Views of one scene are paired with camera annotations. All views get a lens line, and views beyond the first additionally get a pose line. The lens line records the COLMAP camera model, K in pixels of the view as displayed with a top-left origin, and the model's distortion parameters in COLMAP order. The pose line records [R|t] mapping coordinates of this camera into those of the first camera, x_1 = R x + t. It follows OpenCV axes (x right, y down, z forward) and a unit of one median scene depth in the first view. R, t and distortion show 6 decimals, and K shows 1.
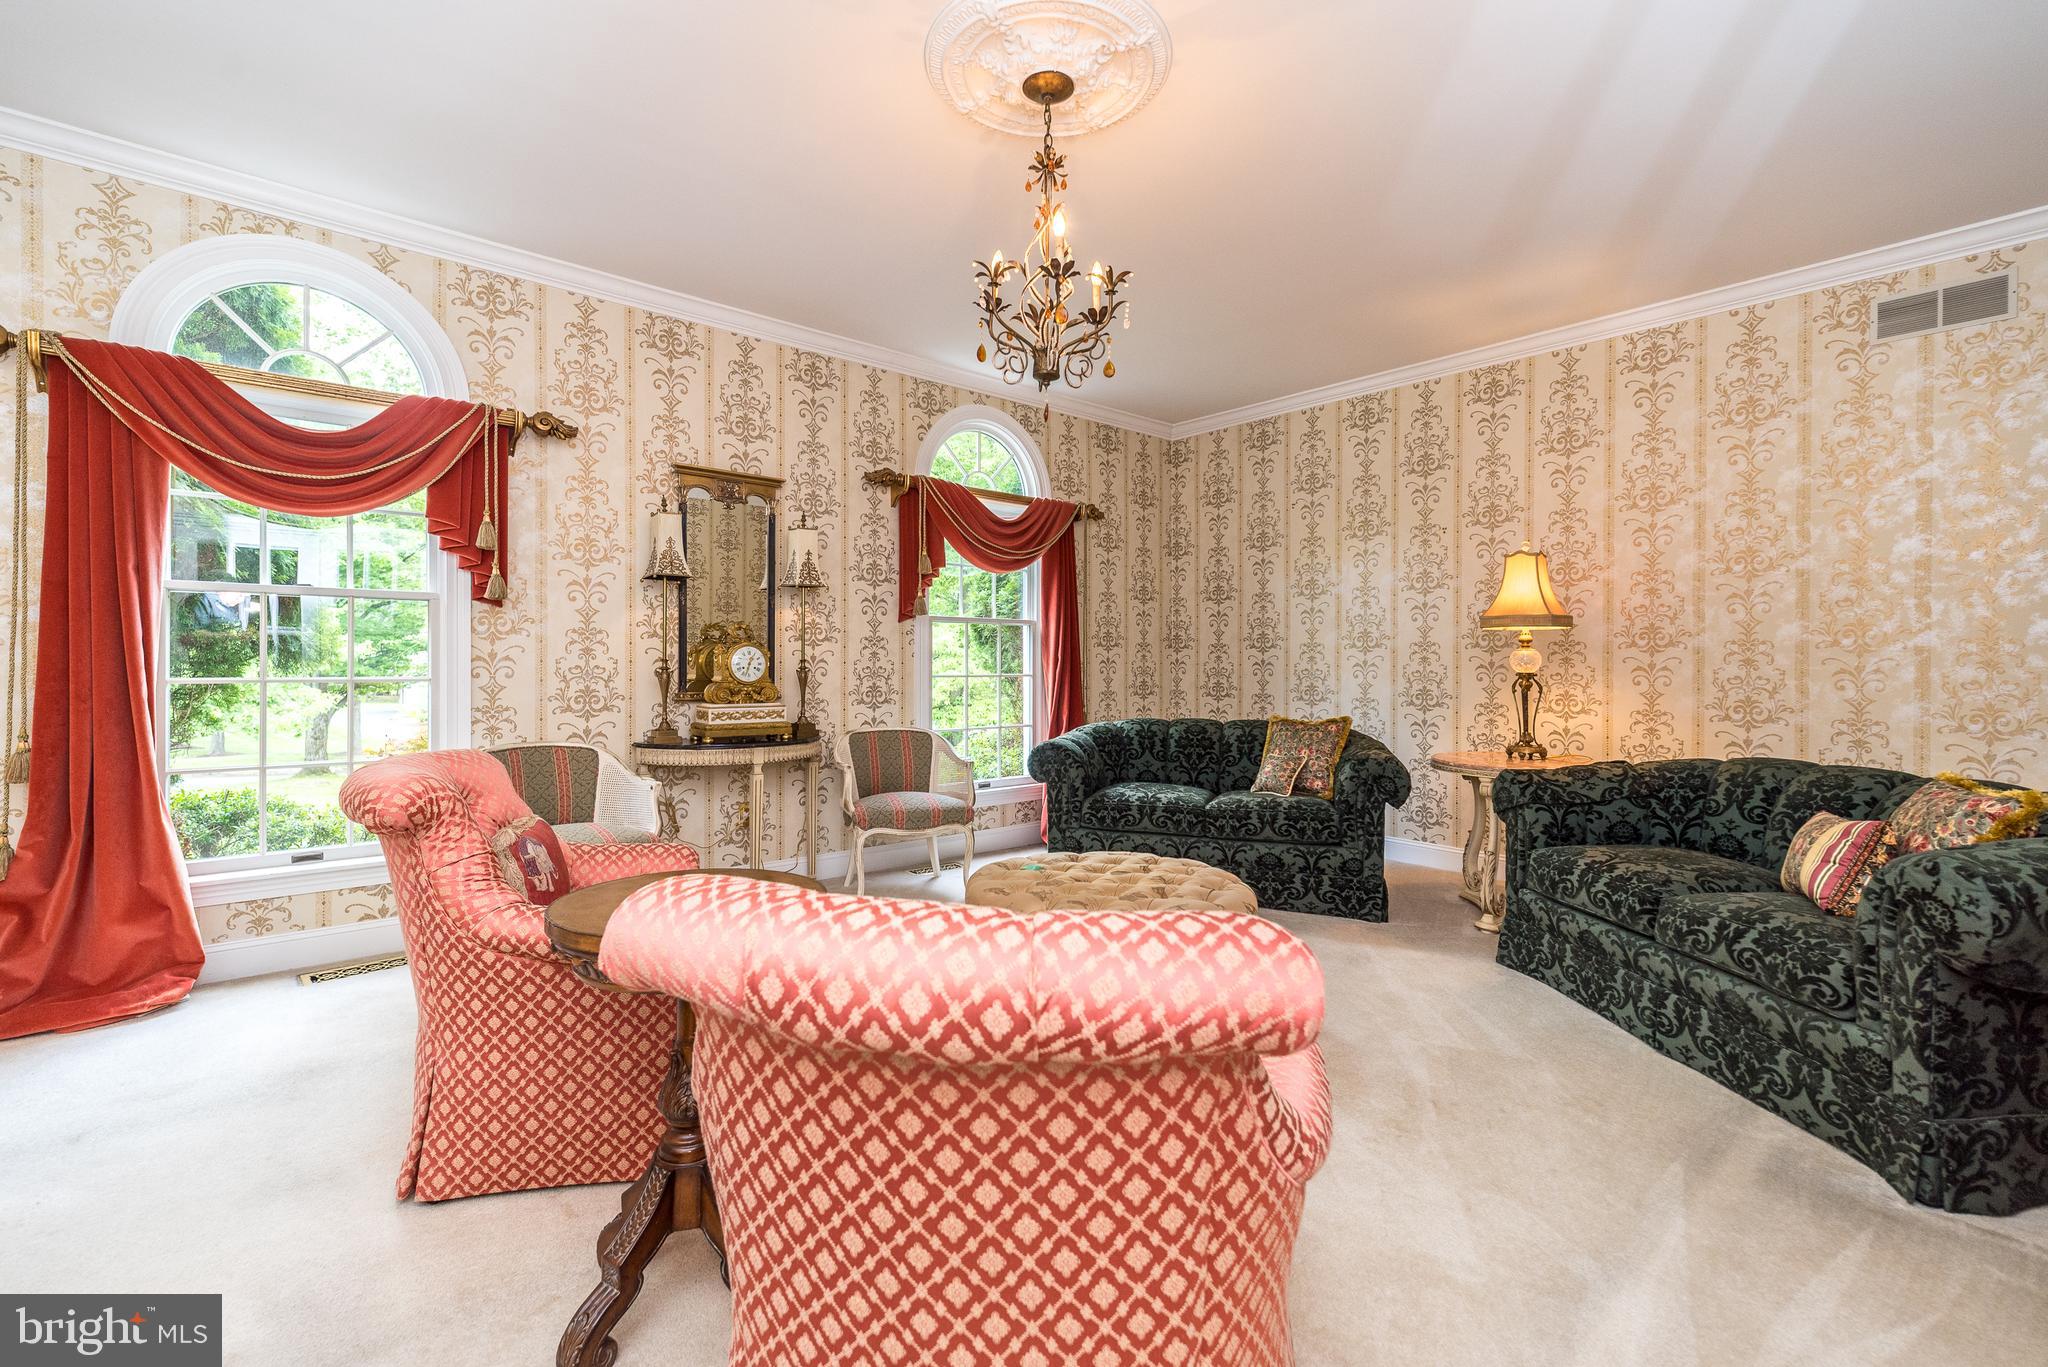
lens RADIAL K [[897.0, 0, 1023.6], [0, 897.0, 669.9], [0, 0, 1]] dist [0.005684, 0.000520]
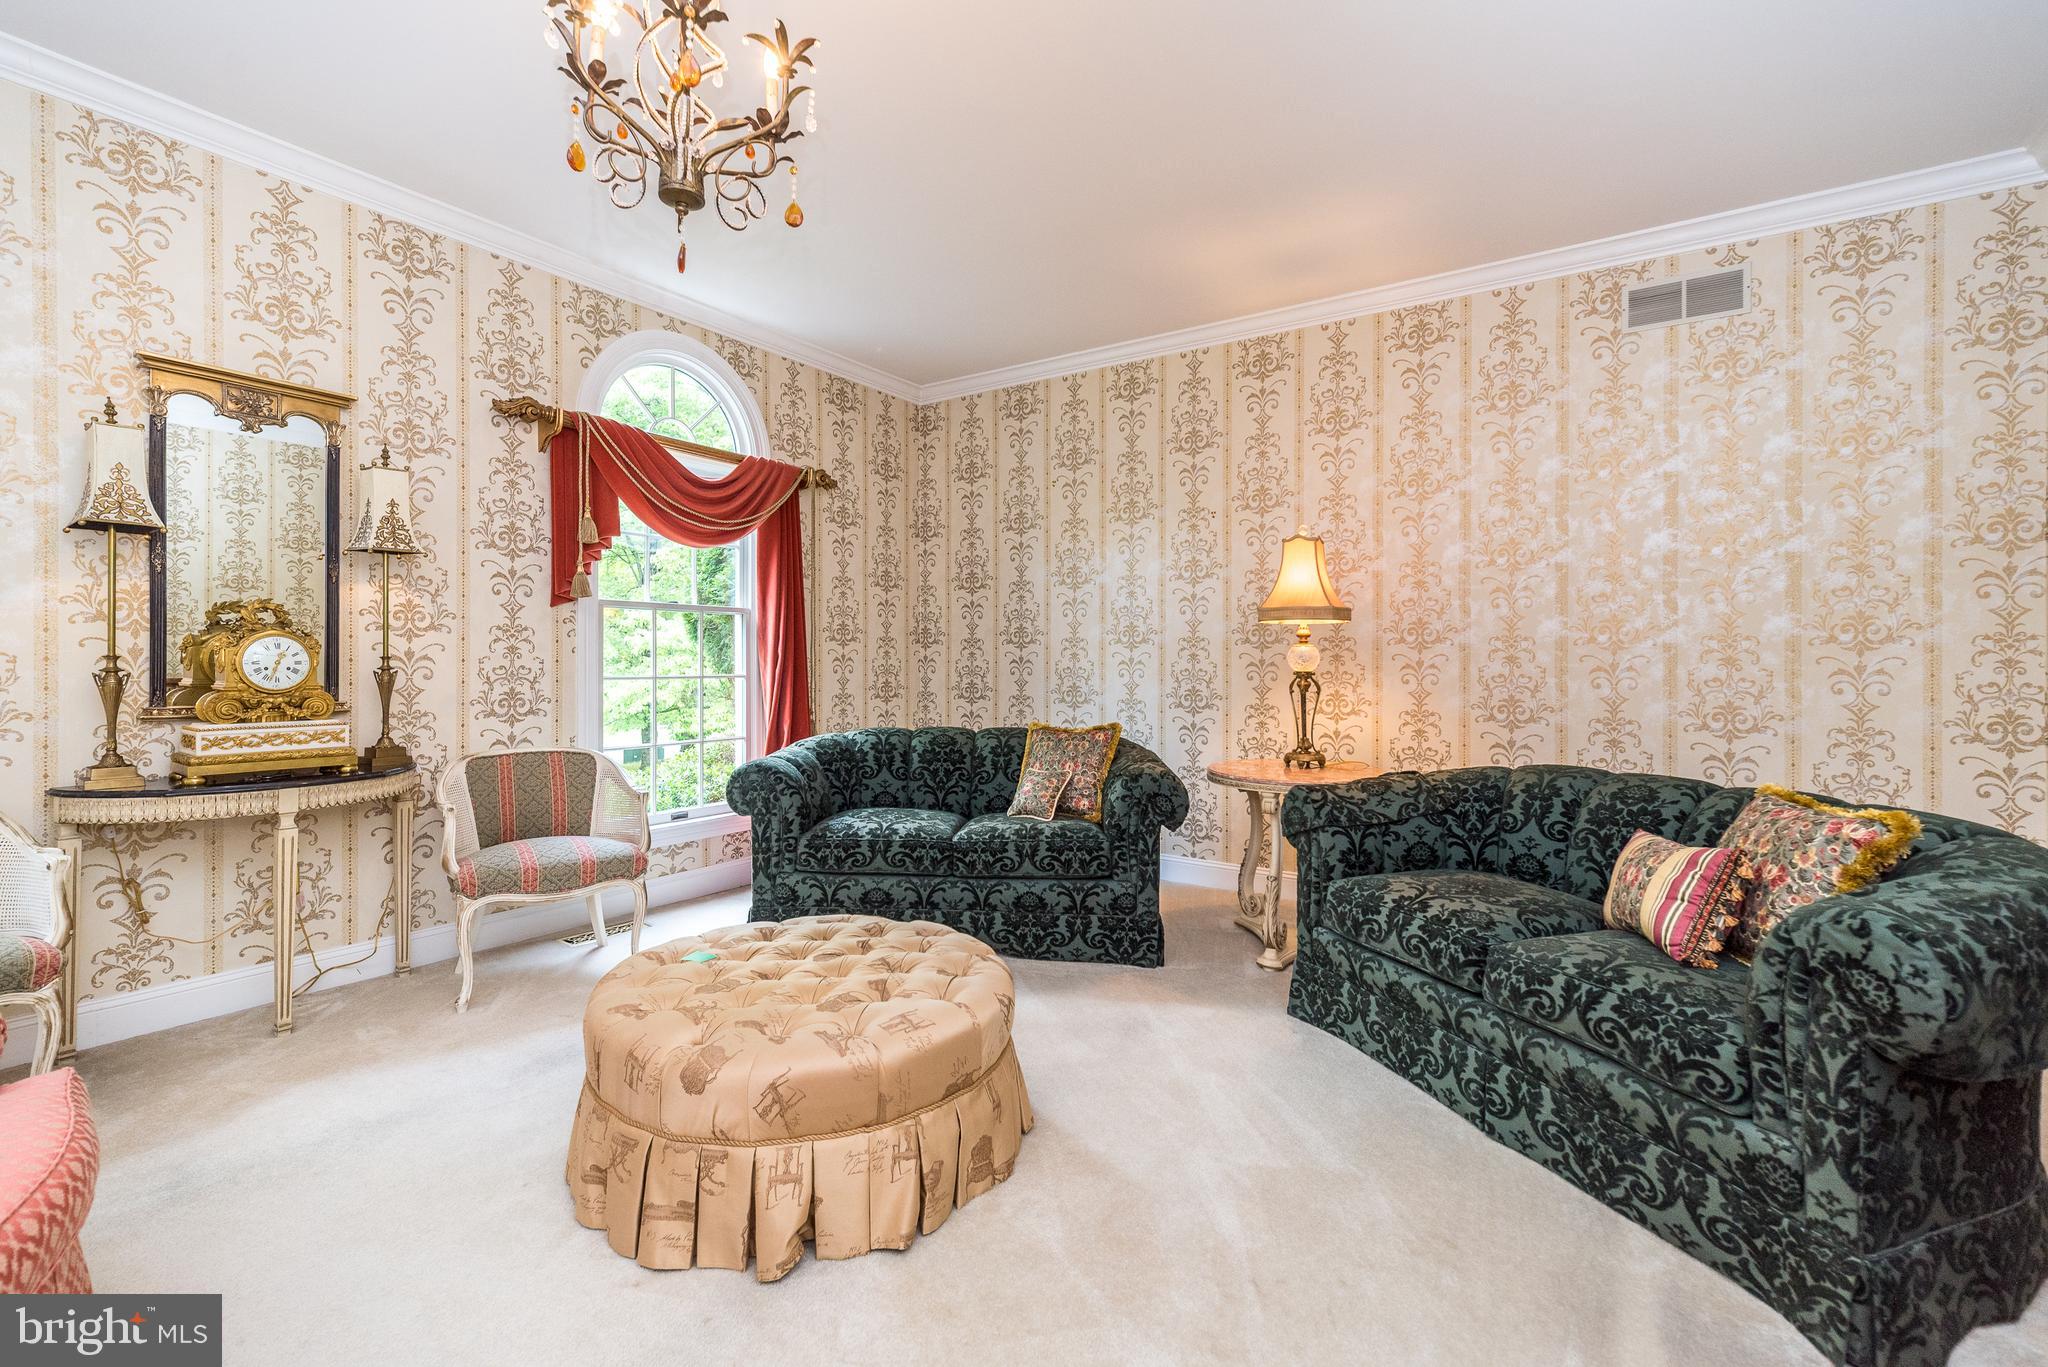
lens RADIAL K [[897.0, 0, 1012.1], [0, 897.0, 665.5], [0, 0, 1]] dist [0.005684, 0.000520]
pose [[0.968909, -0.001972, 0.247408, 0.062102], [0.002448, 0.999996, -0.001615, -0.002239], [-0.247403, 0.002170, 0.968910, 0.230576]]
